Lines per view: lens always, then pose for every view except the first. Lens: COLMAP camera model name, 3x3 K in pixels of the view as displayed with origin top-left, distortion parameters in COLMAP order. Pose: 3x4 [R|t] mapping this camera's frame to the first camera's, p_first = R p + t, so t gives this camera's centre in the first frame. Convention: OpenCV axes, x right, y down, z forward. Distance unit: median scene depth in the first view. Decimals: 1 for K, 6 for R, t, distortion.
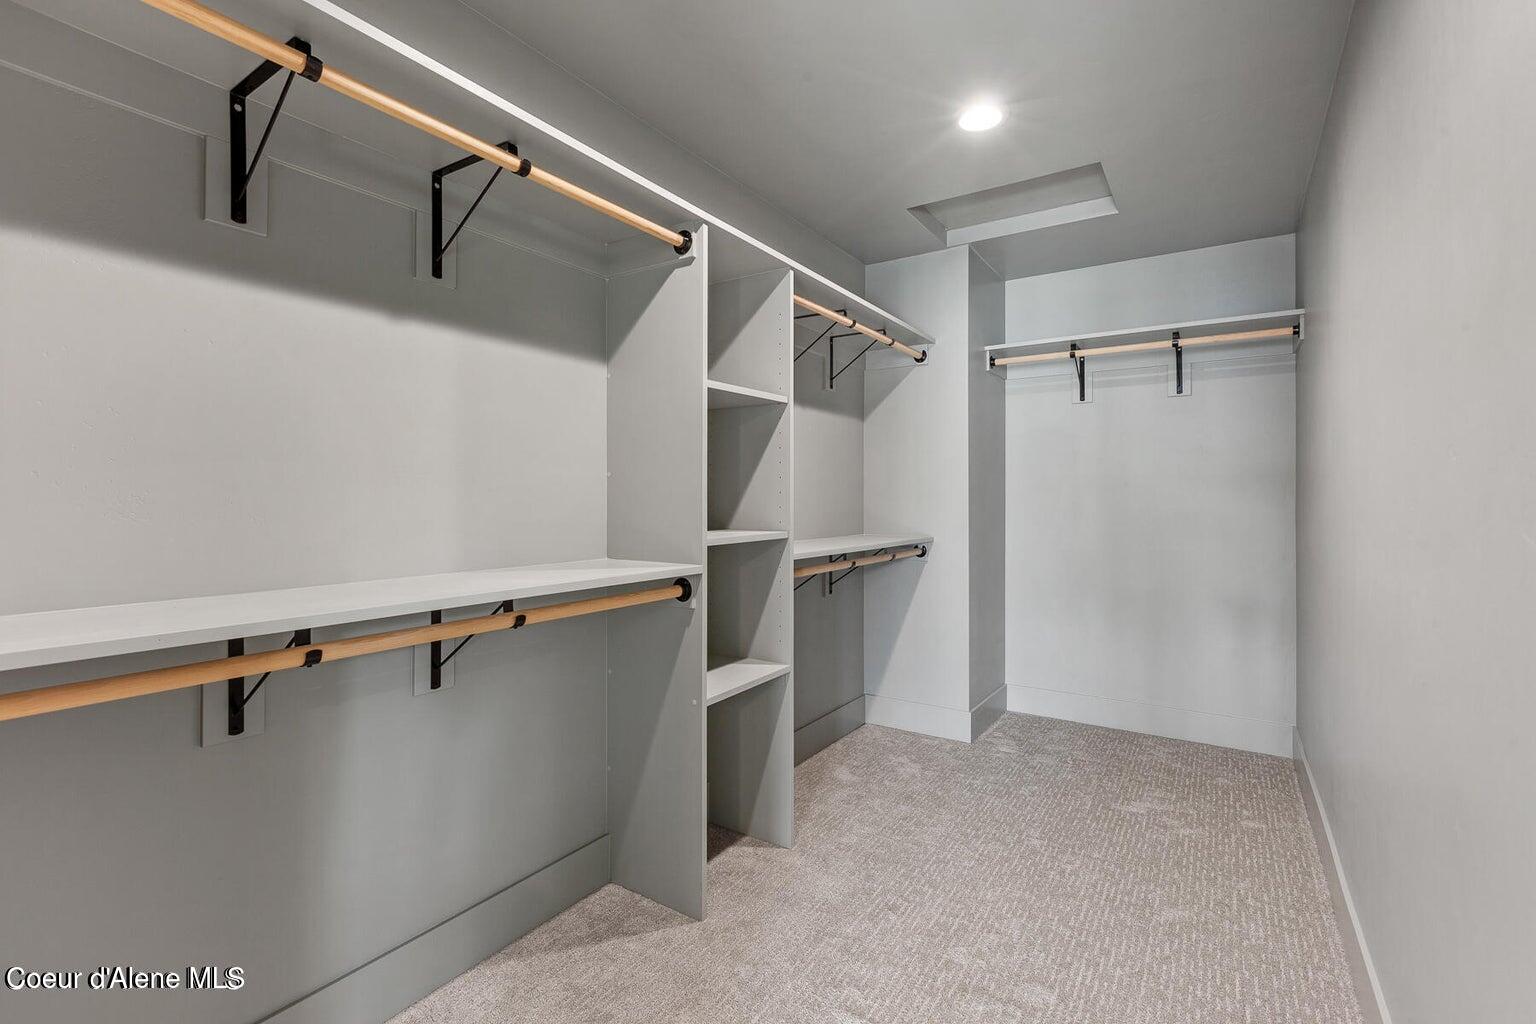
lens RADIAL K [[684.5, 0, 763.1], [0, 684.5, 508.3], [0, 0, 1]] dist [-0.000884, 0.000800]
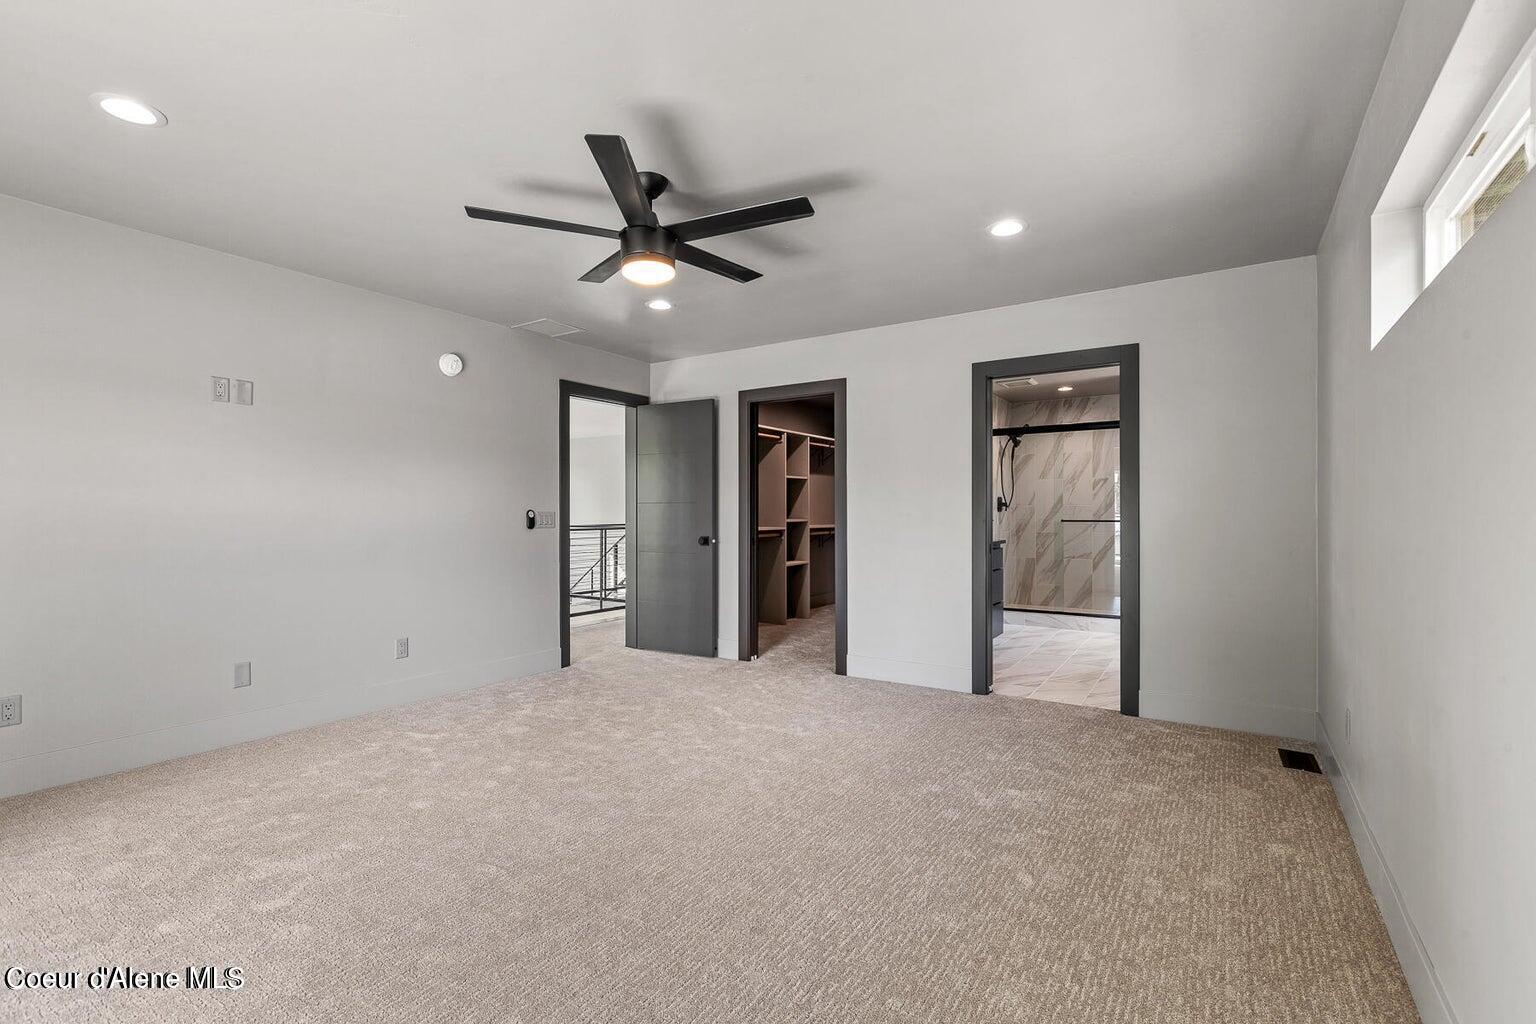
lens RADIAL K [[684.5, 0, 763.1], [0, 684.5, 508.3], [0, 0, 1]] dist [-0.000884, 0.000800]
pose [[0.999994, -0.002369, -0.002700, -0.169575], [0.002339, 0.999938, -0.010893, 0.019668], [0.002725, 0.010886, 0.999937, -2.240271]]
